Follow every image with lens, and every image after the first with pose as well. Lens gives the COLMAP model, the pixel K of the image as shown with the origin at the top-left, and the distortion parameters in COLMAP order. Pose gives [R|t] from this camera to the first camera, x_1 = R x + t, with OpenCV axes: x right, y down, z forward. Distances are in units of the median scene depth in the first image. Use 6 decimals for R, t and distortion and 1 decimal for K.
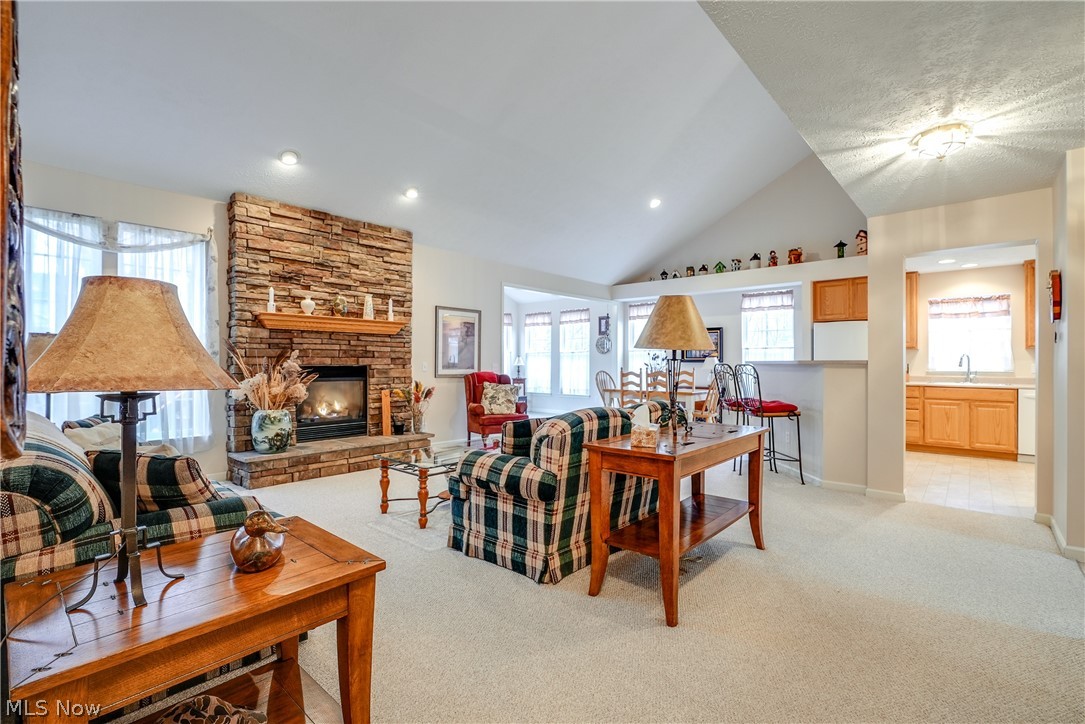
lens RADIAL K [[492.9, 0, 549.8], [0, 492.9, 361.9], [0, 0, 1]] dist [-0.014405, 0.006398]
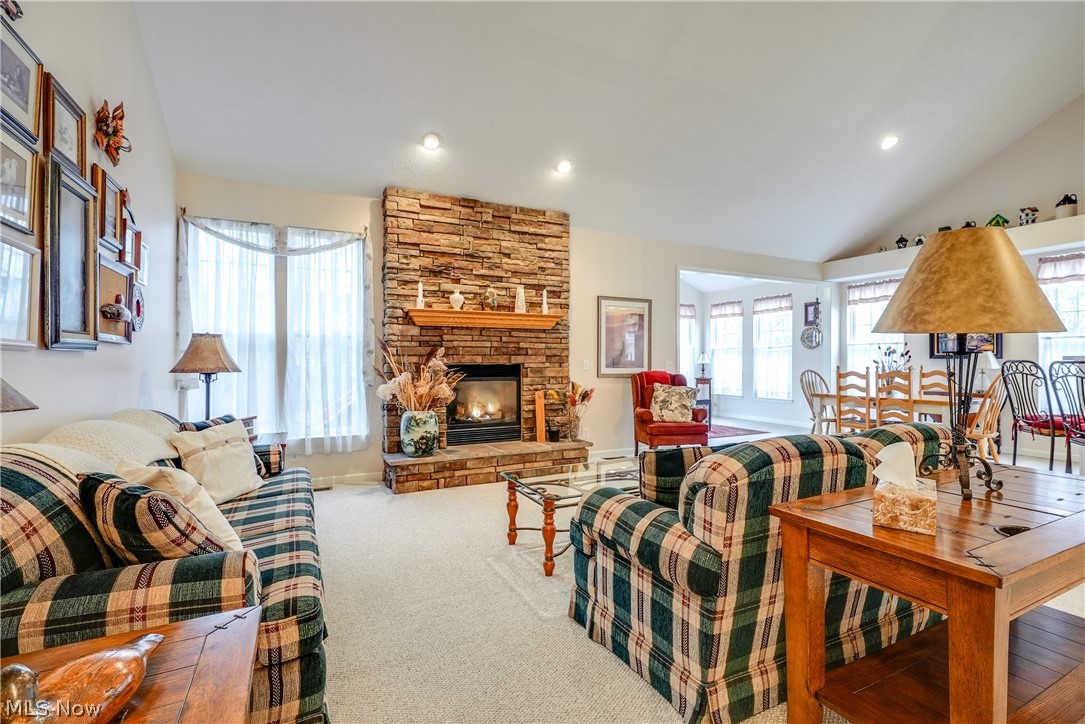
lens RADIAL K [[492.9, 0, 549.5], [0, 492.9, 363.1], [0, 0, 1]] dist [-0.014405, 0.006398]
pose [[0.928259, -0.002185, -0.371929, 0.019061], [0.004748, 0.999971, 0.005974, 0.000548], [0.371905, -0.007311, 0.928242, 0.178213]]
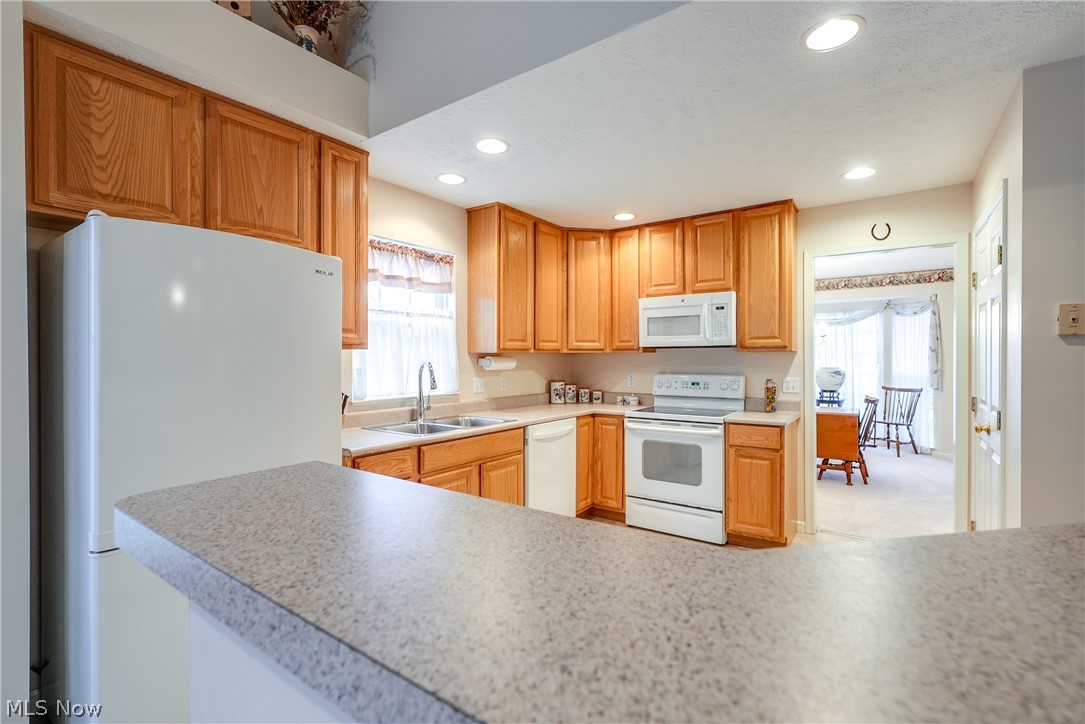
lens RADIAL K [[492.9, 0, 543.9], [0, 492.9, 360.6], [0, 0, 1]] dist [-0.014405, 0.006398]
pose [[-0.102152, -0.008258, 0.994735, 0.412009], [0.000130, 0.999965, 0.008315, -0.025179], [-0.994769, 0.000978, -0.102147, 1.081383]]
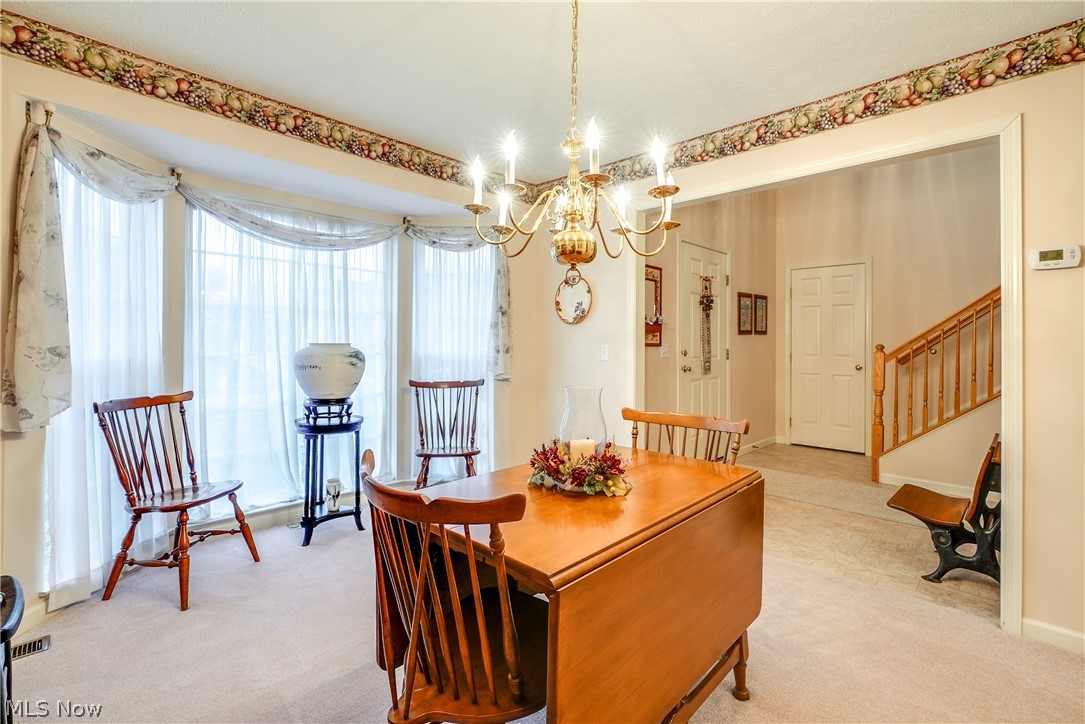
lens RADIAL K [[492.9, 0, 562.4], [0, 492.9, 342.9], [0, 0, 1]] dist [-0.014405, 0.006398]
pose [[-0.999947, -0.006016, 0.008375, 1.362458], [-0.006022, 0.999982, -0.000675, 0.001105], [-0.008371, -0.000726, -0.999965, 0.735424]]
